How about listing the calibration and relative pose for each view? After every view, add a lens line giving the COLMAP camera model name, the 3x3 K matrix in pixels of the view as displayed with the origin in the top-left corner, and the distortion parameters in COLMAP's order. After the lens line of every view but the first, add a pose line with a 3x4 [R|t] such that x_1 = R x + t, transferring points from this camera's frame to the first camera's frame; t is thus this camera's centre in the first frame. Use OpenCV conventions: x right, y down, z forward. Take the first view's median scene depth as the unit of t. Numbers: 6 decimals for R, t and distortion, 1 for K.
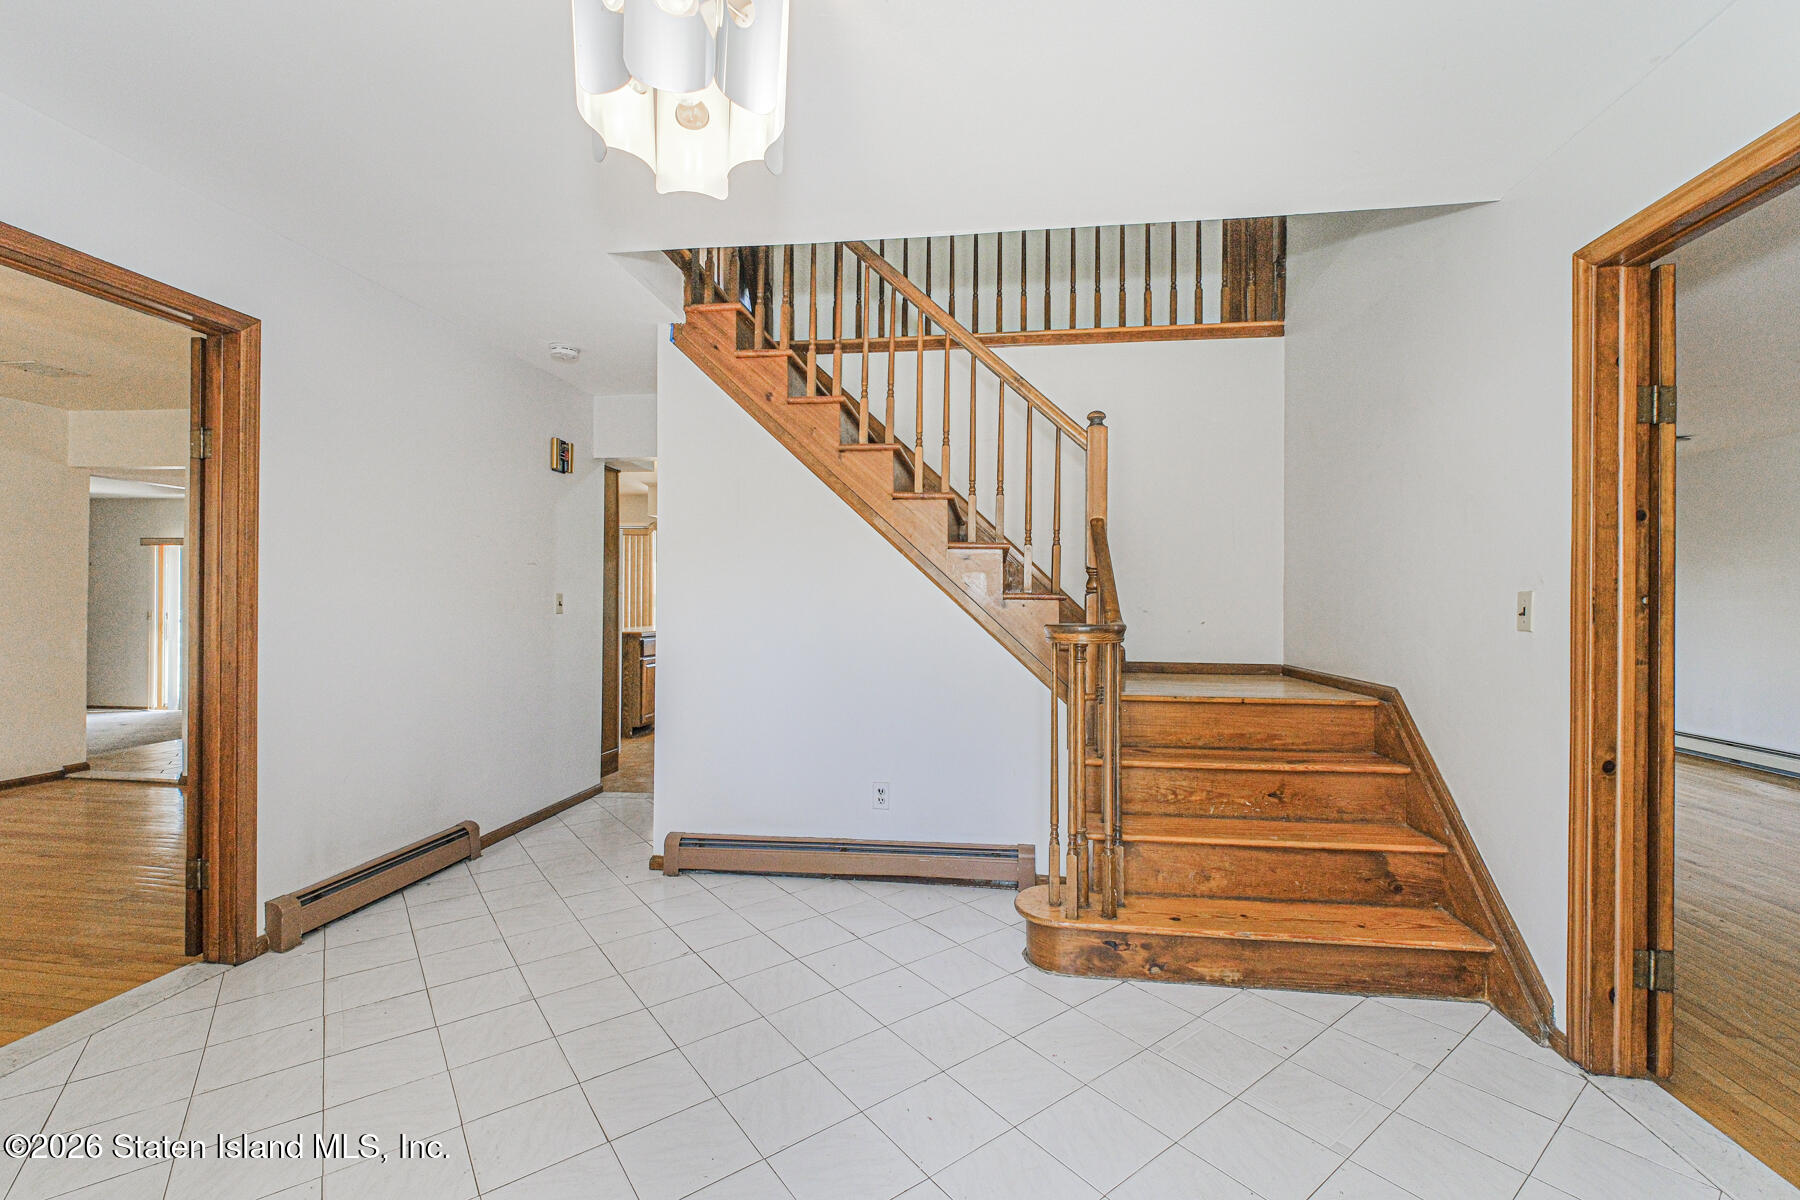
lens RADIAL K [[753.6, 0, 903.7], [0, 753.6, 597.6], [0, 0, 1]] dist [-0.001287, -0.000569]
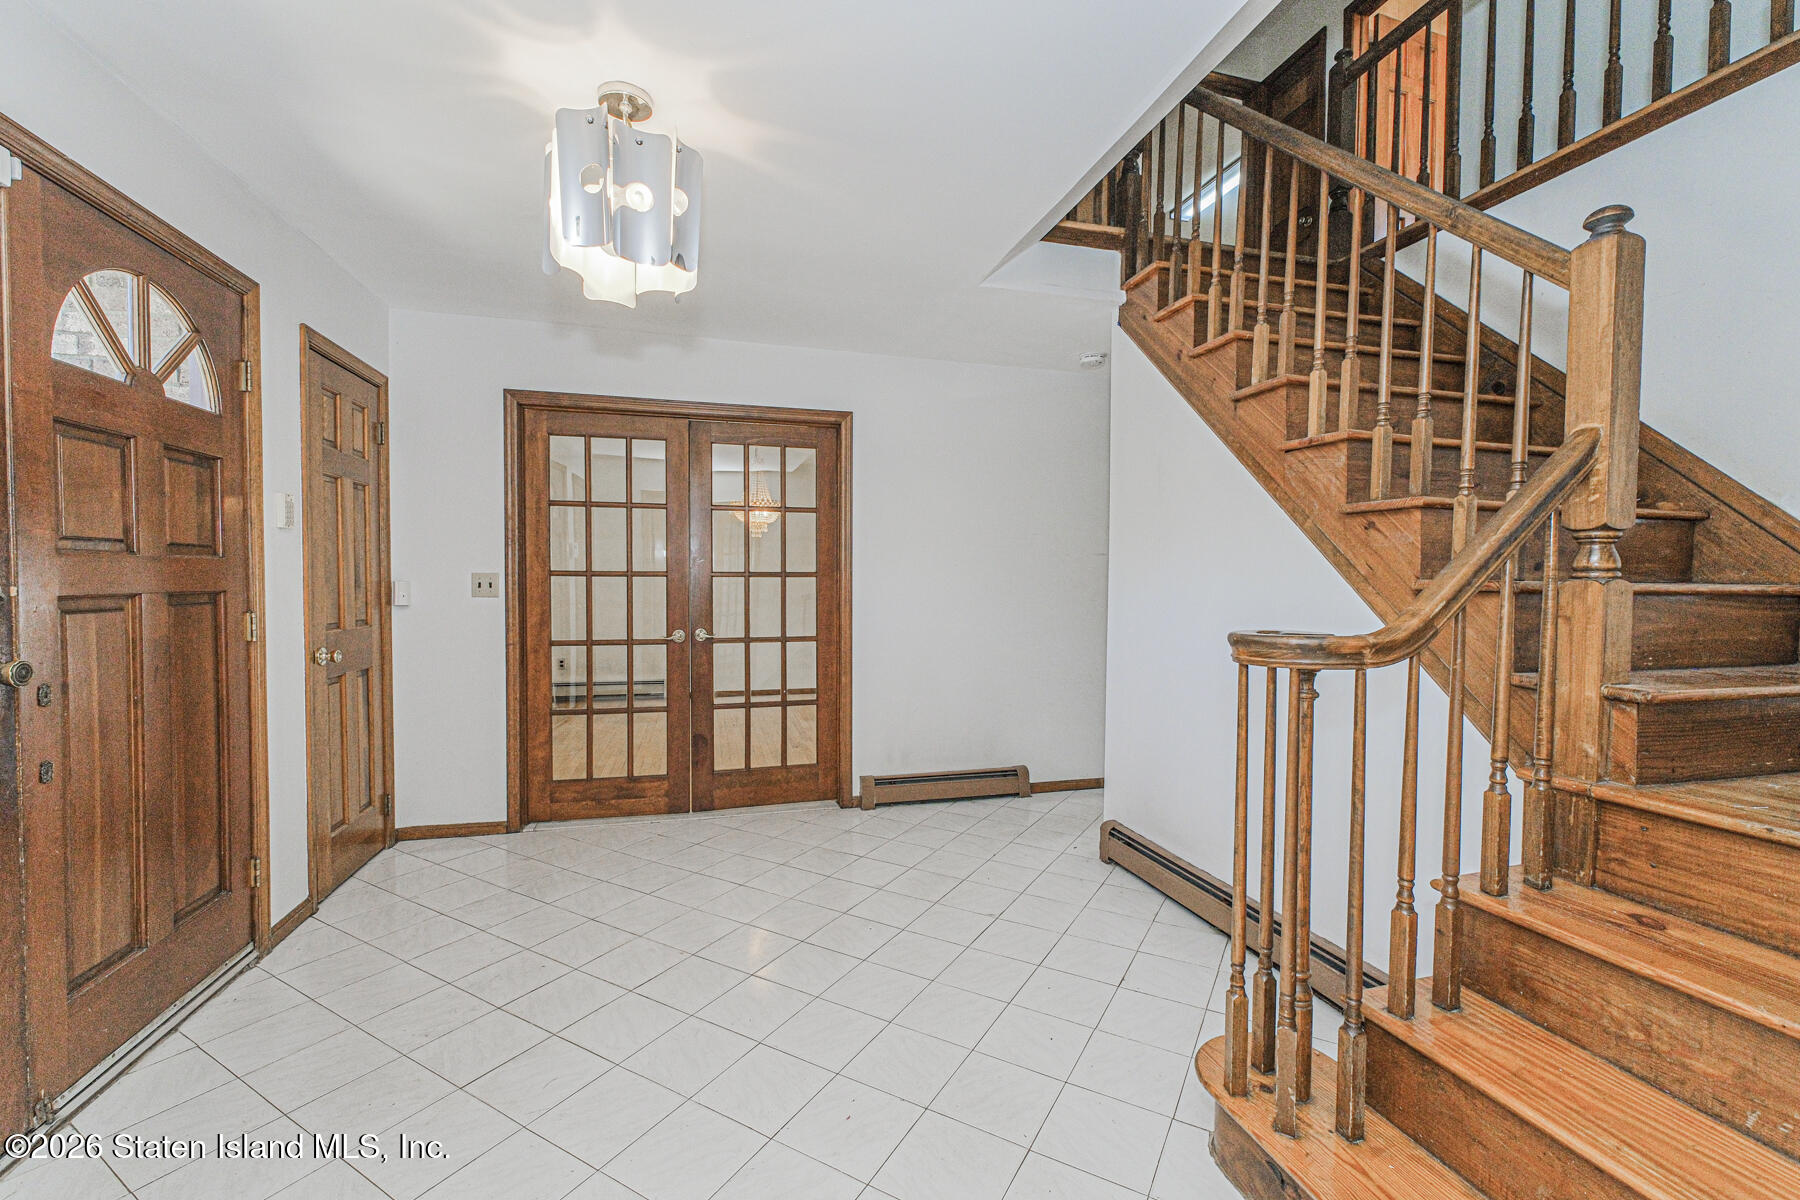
lens RADIAL K [[753.6, 0, 903.7], [0, 753.6, 597.6], [0, 0, 1]] dist [-0.001287, -0.000569]
pose [[0.382629, 0.015222, -0.923777, 0.616288], [0.003919, 0.999829, 0.018098, -0.003134], [0.923894, -0.010545, 0.382503, 0.446655]]
